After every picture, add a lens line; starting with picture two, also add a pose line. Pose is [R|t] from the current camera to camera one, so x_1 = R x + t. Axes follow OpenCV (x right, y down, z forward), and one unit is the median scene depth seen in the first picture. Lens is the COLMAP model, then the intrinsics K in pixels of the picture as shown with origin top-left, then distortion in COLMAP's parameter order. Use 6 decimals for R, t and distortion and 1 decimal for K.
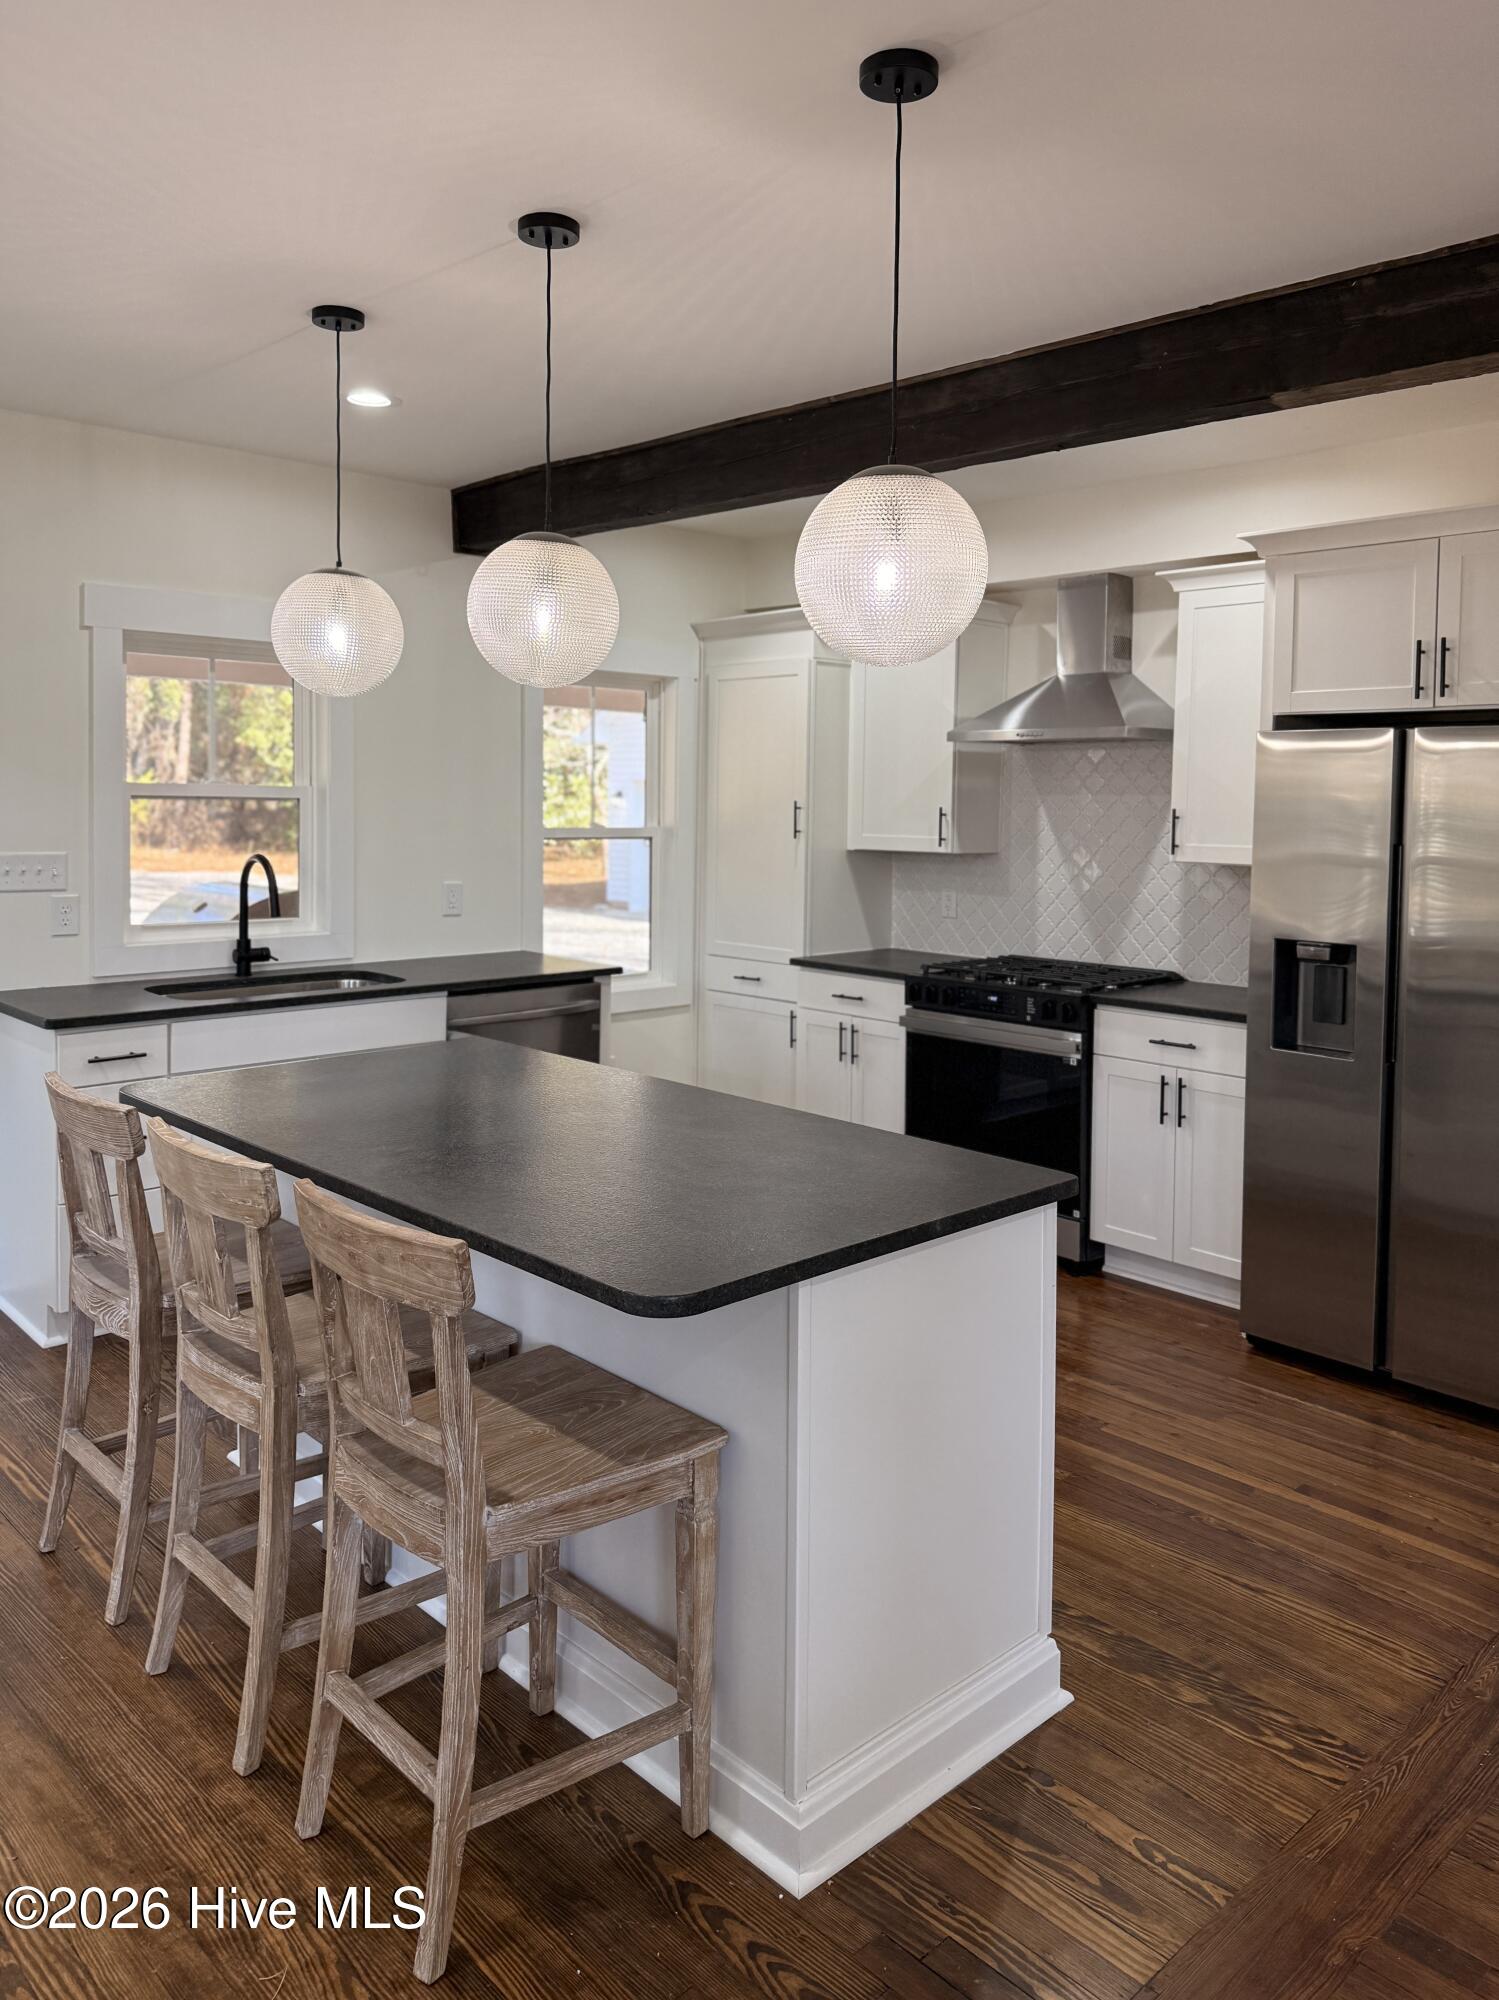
lens RADIAL K [[1443.0, 0, 751.1], [0, 1443.0, 868.5], [0, 0, 1]] dist [0.092516, -0.111706]
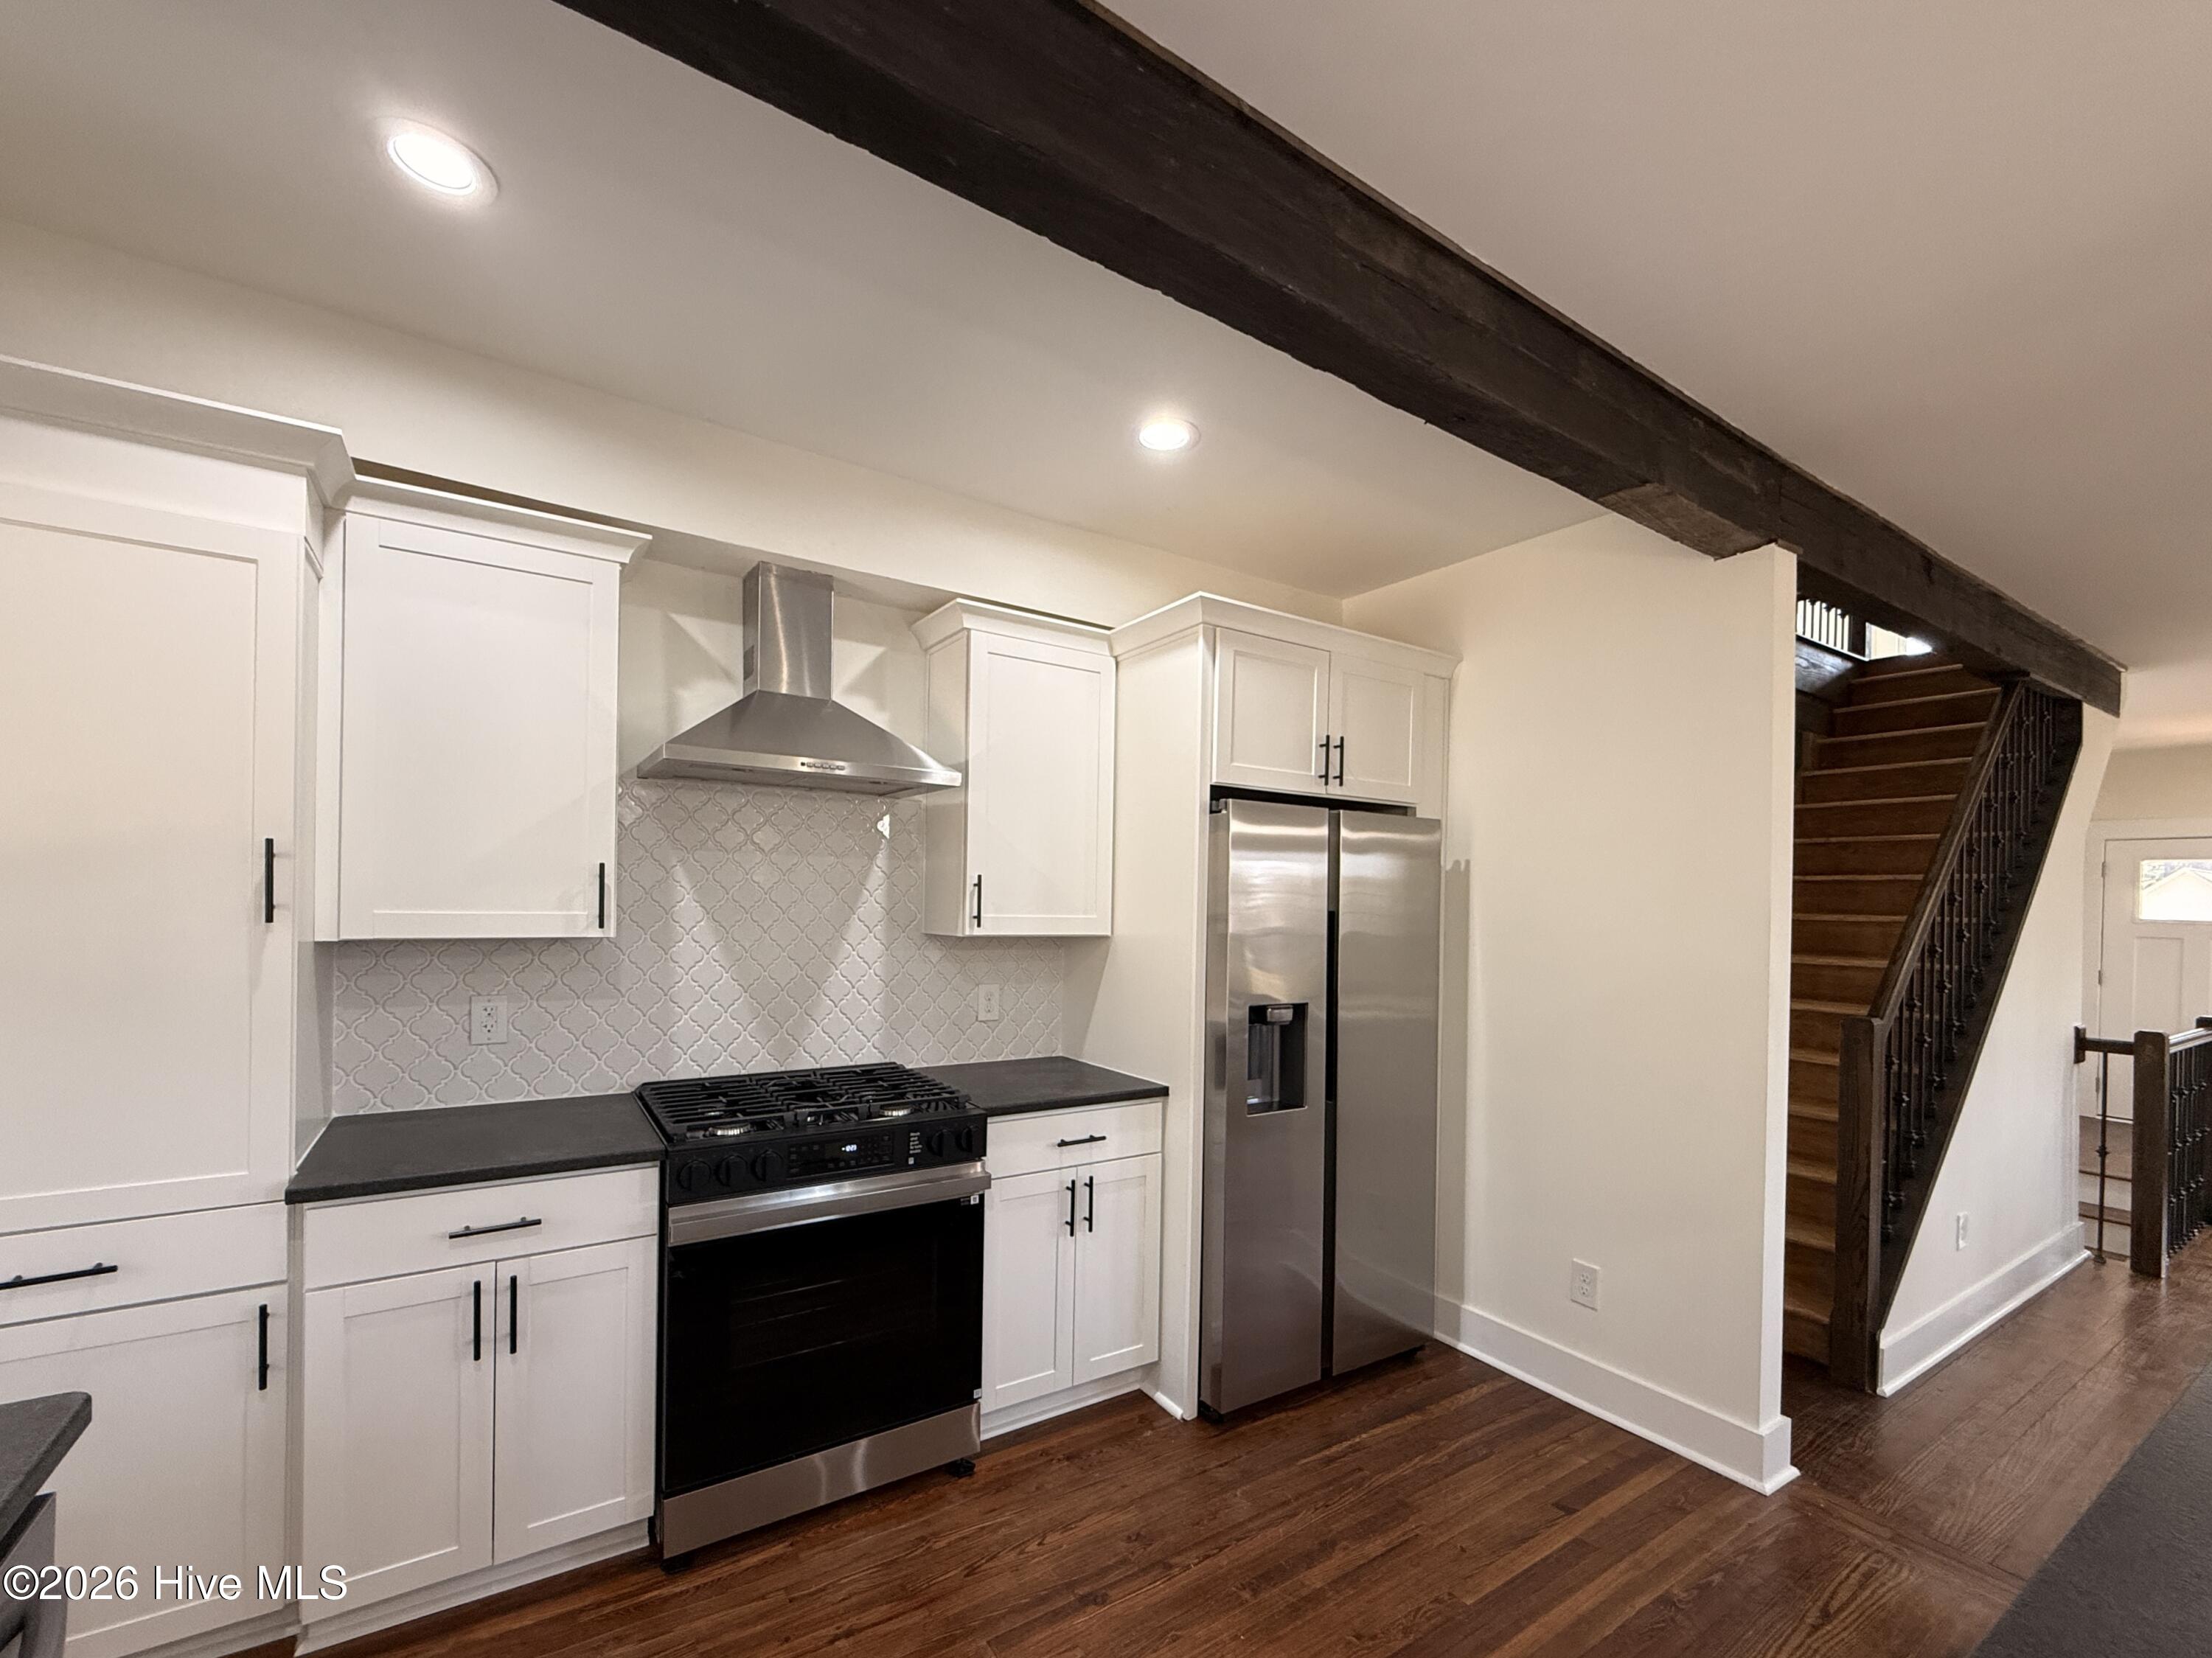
lens RADIAL K [[933.0, 0, 1098.3], [0, 933.0, 906.2], [0, 0, 1]] dist [0.000915, 0.000052]
pose [[0.190750, -0.014951, 0.981525, -0.244761], [0.028693, 0.999542, 0.009649, -0.025258], [-0.981219, 0.026322, 0.191091, 0.818234]]
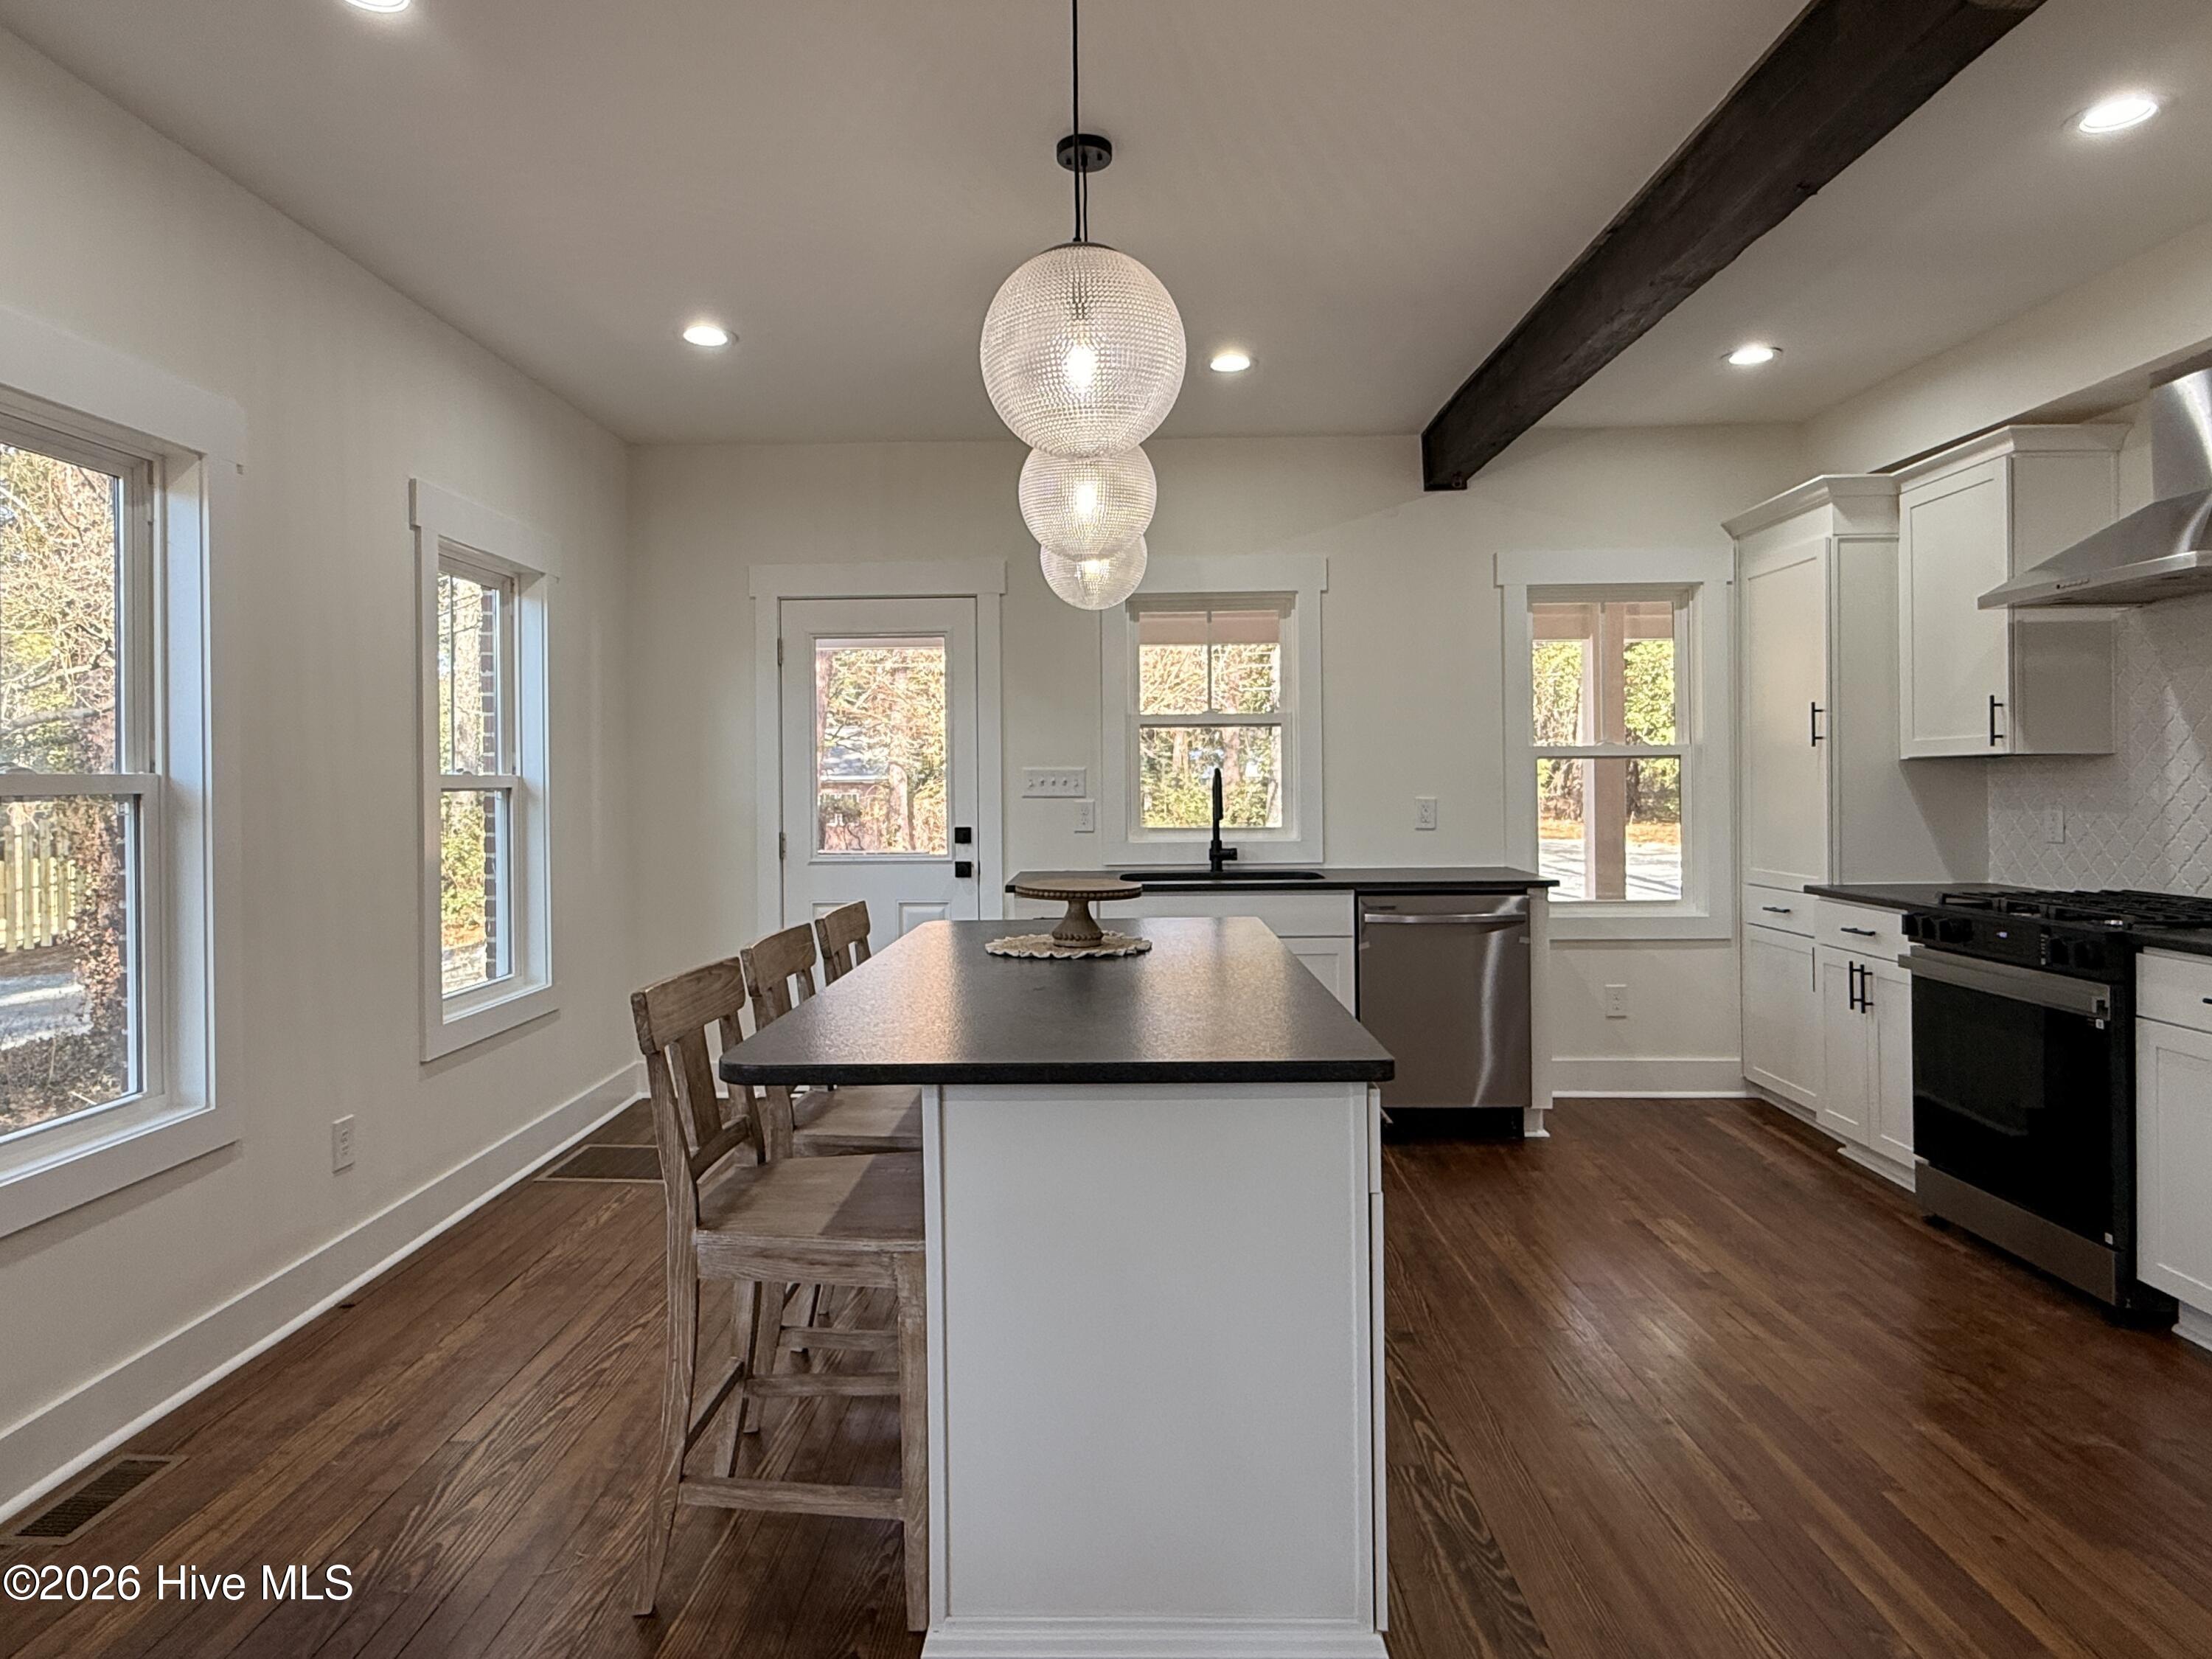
lens RADIAL K [[1257.4, 0, 1097.0], [0, 1257.4, 779.4], [0, 0, 1]] dist [0.000084, 0.001144]
pose [[0.705043, -0.022979, -0.708792, 0.308663], [-0.014774, 0.998782, -0.047076, 0.047818], [0.709011, 0.043662, 0.703845, 0.202545]]
